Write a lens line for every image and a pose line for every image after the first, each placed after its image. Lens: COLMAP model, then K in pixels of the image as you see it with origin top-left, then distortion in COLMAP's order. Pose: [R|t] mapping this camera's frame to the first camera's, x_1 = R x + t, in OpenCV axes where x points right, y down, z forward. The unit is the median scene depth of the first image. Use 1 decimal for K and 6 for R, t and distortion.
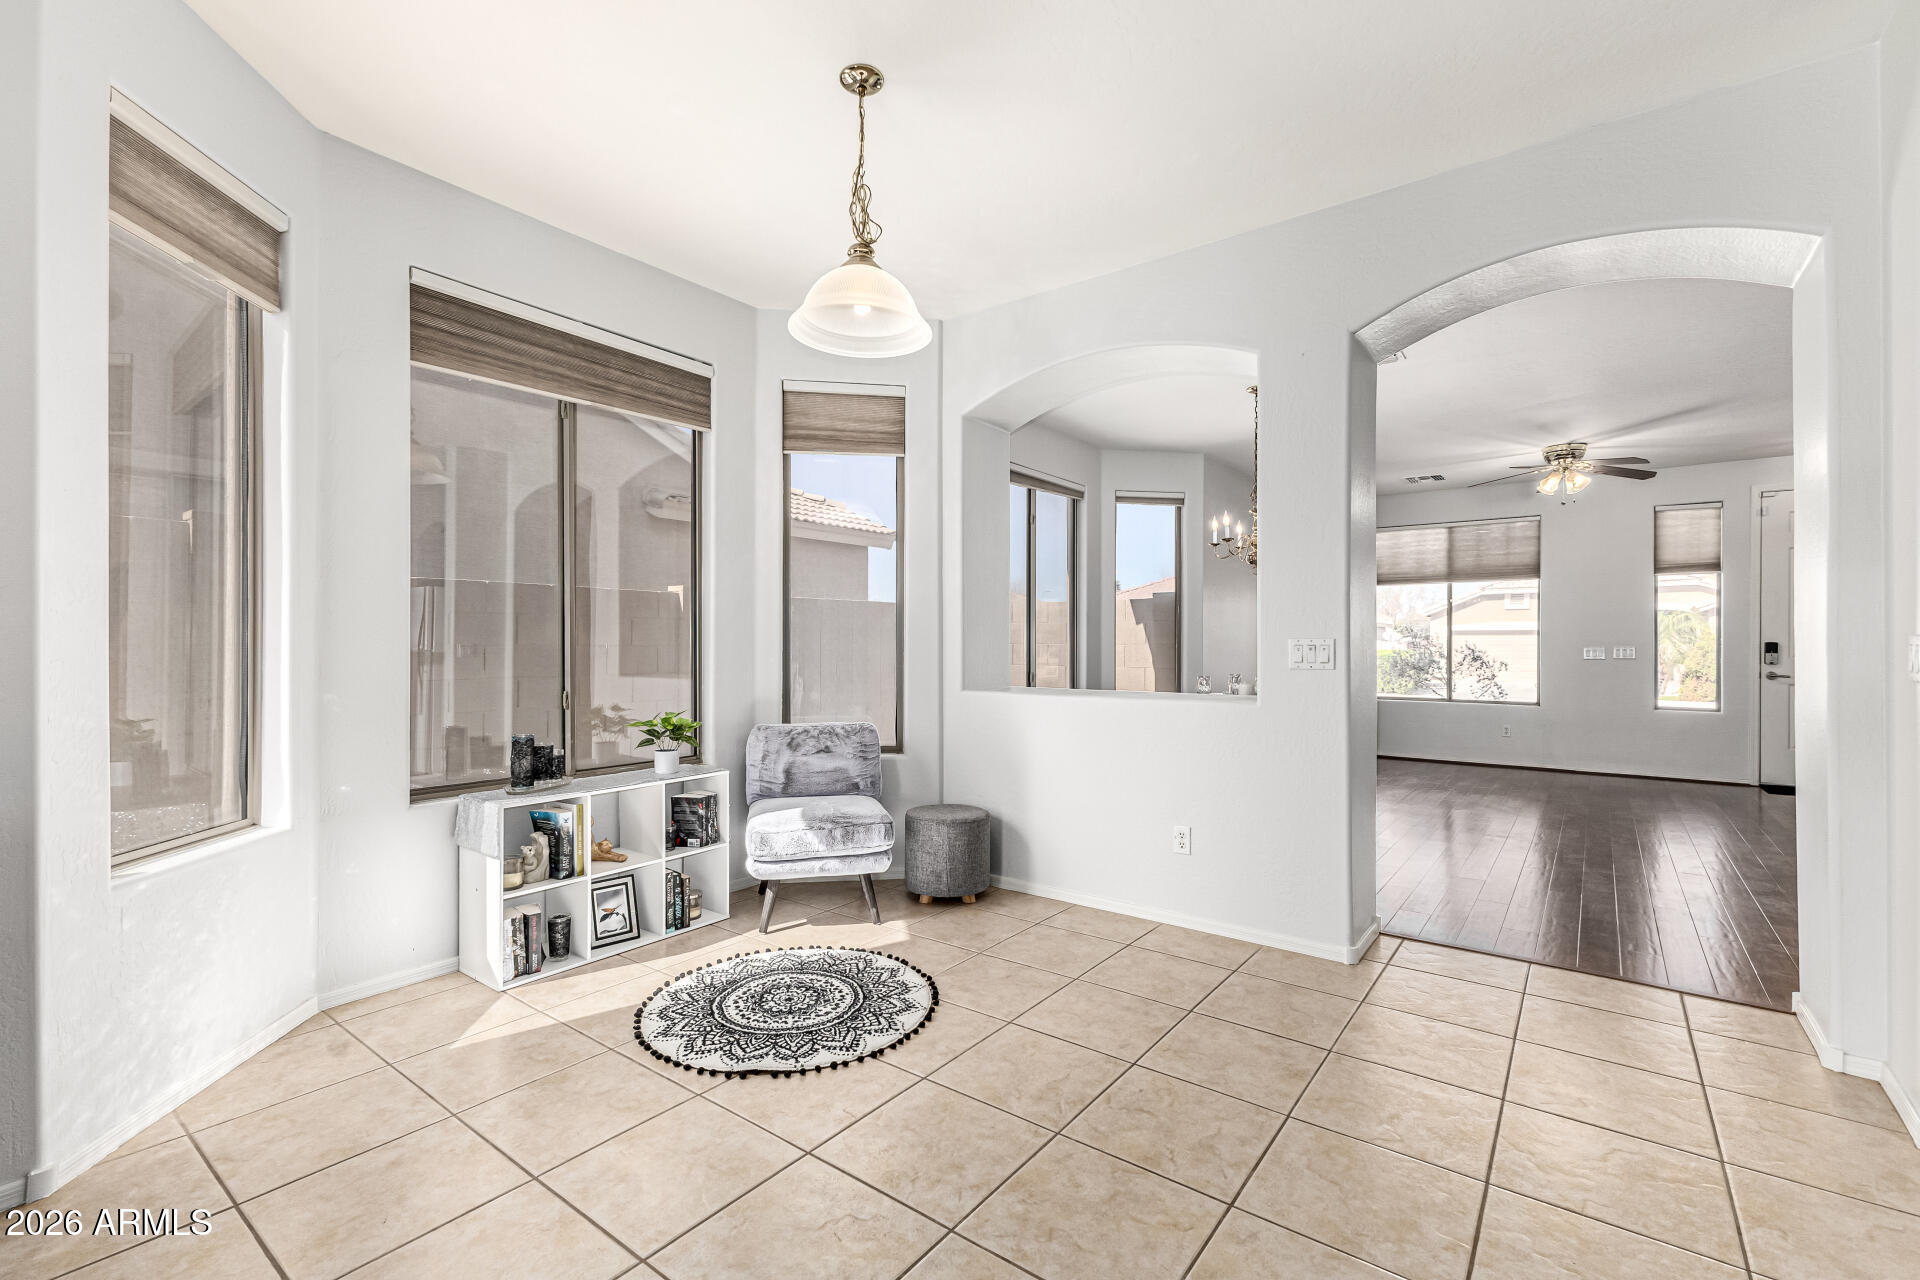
lens RADIAL K [[829.7, 0, 918.9], [0, 829.7, 650.1], [0, 0, 1]] dist [0.000502, 0.000147]
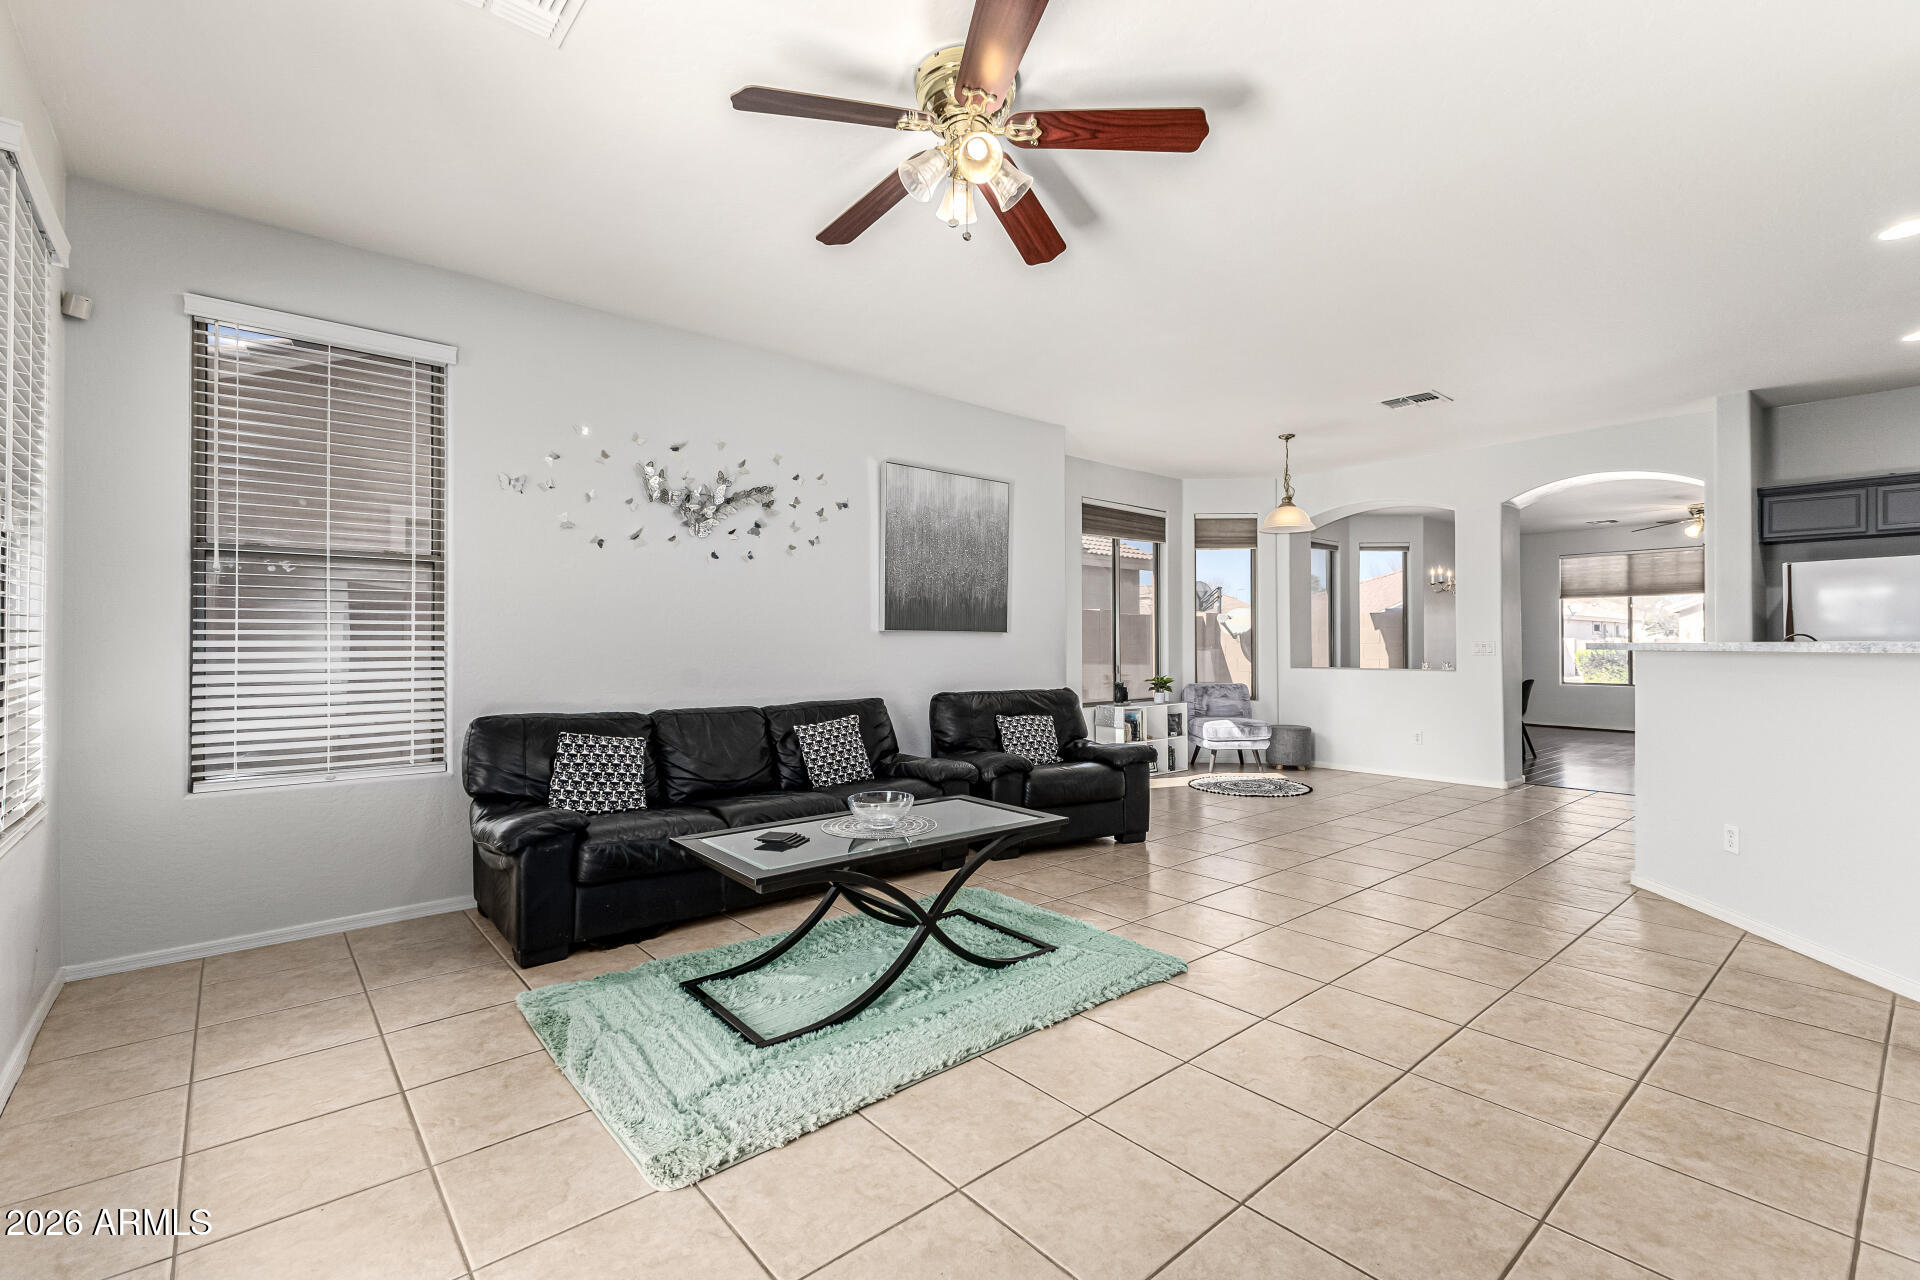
lens RADIAL K [[821.9, 0, 920.6], [0, 821.9, 644.7], [0, 0, 1]] dist [0.010504, 0.000168]
pose [[0.978227, -0.002487, -0.207524, -0.309302], [0.001739, 0.999991, -0.003787, -0.000965], [0.207531, 0.003343, 0.978223, -0.844452]]
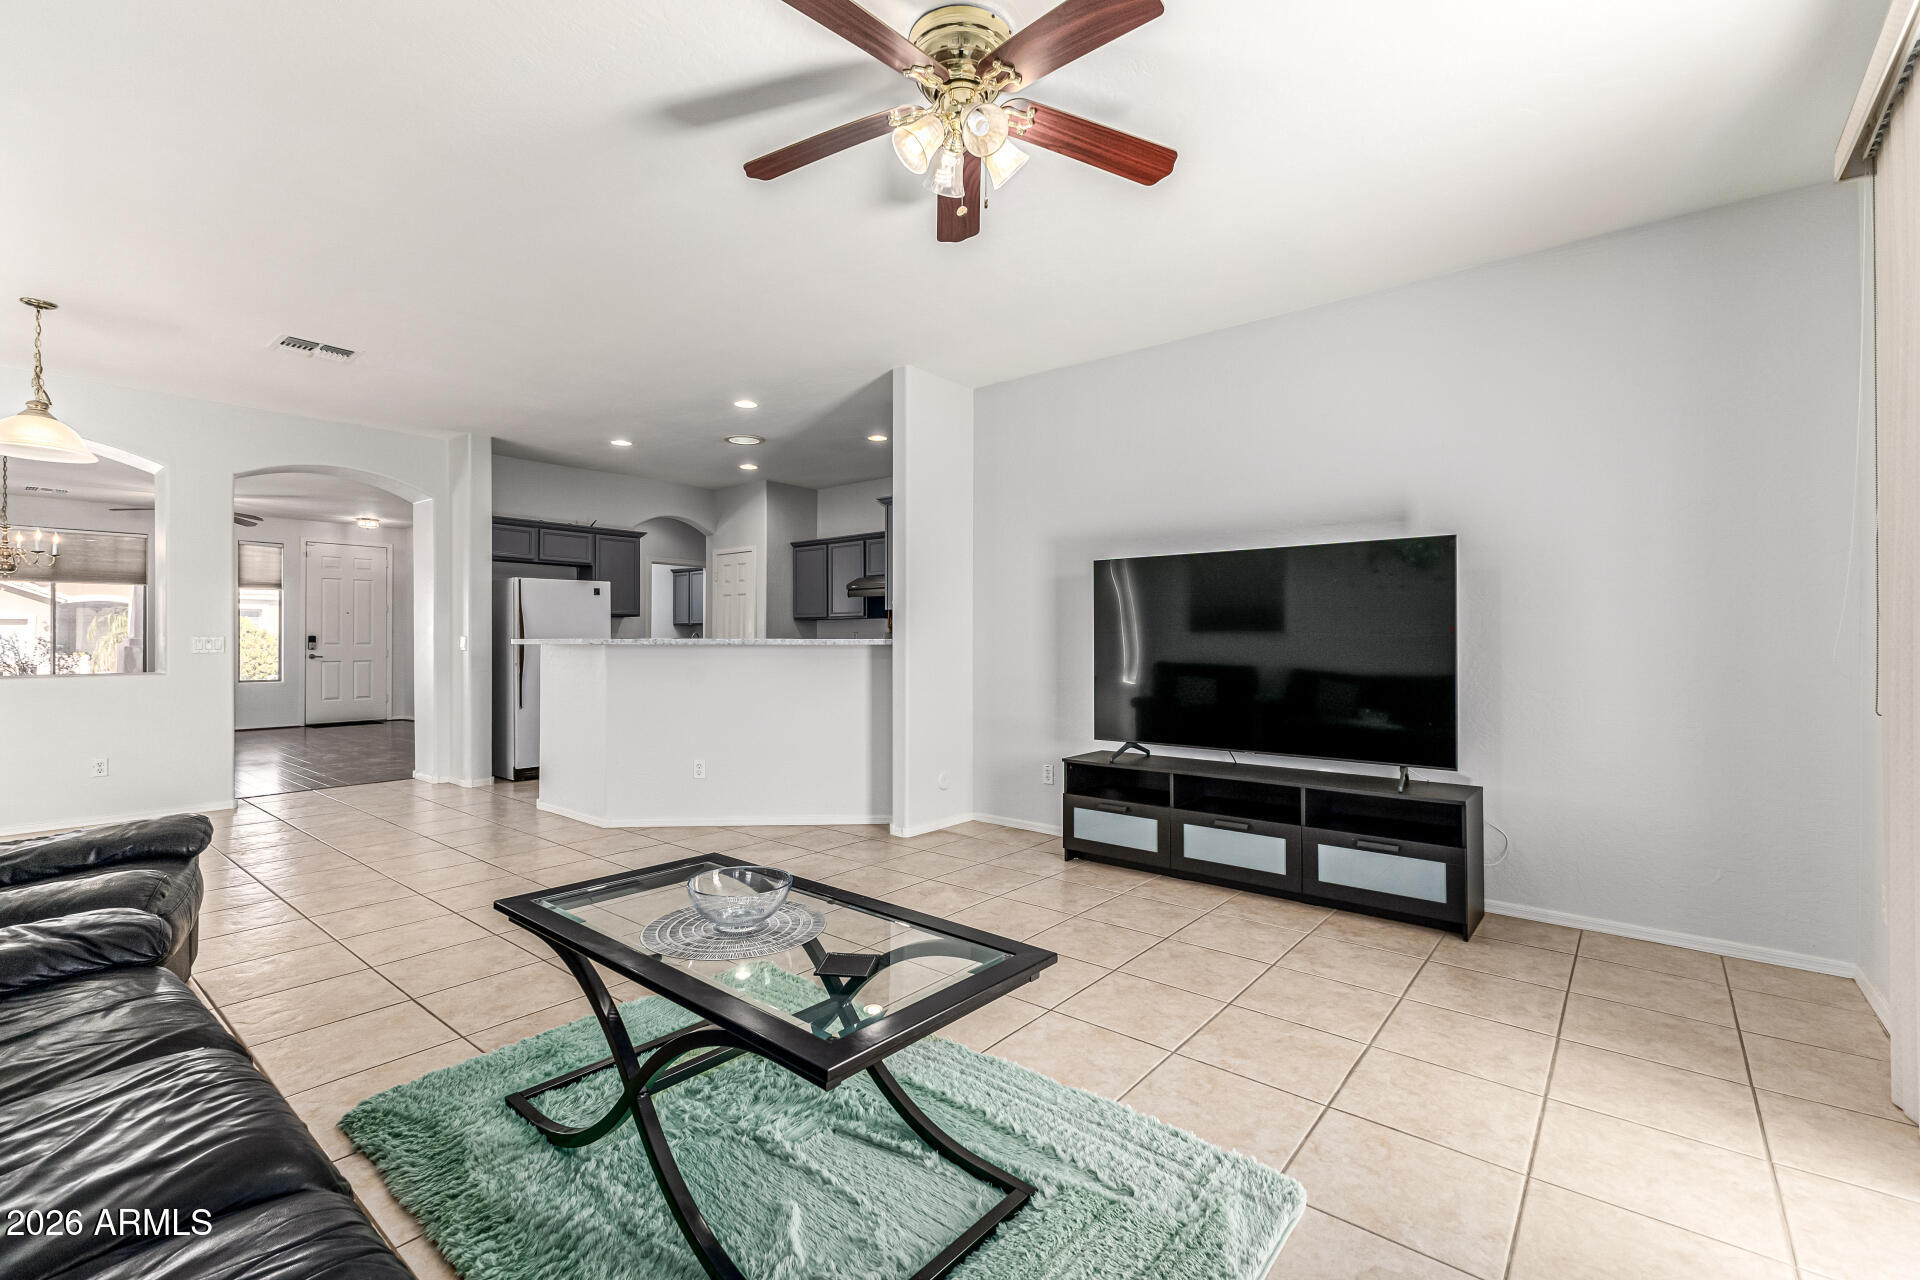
lens RADIAL K [[834.2, 0, 1001.4], [0, 834.2, 638.4], [0, 0, 1]] dist [-0.001176, -0.000239]
pose [[-0.015264, -0.000089, 0.999883, -0.806400], [0.002100, 0.999998, 0.000121, -0.002997], [-0.999881, 0.002101, -0.015264, -0.416614]]
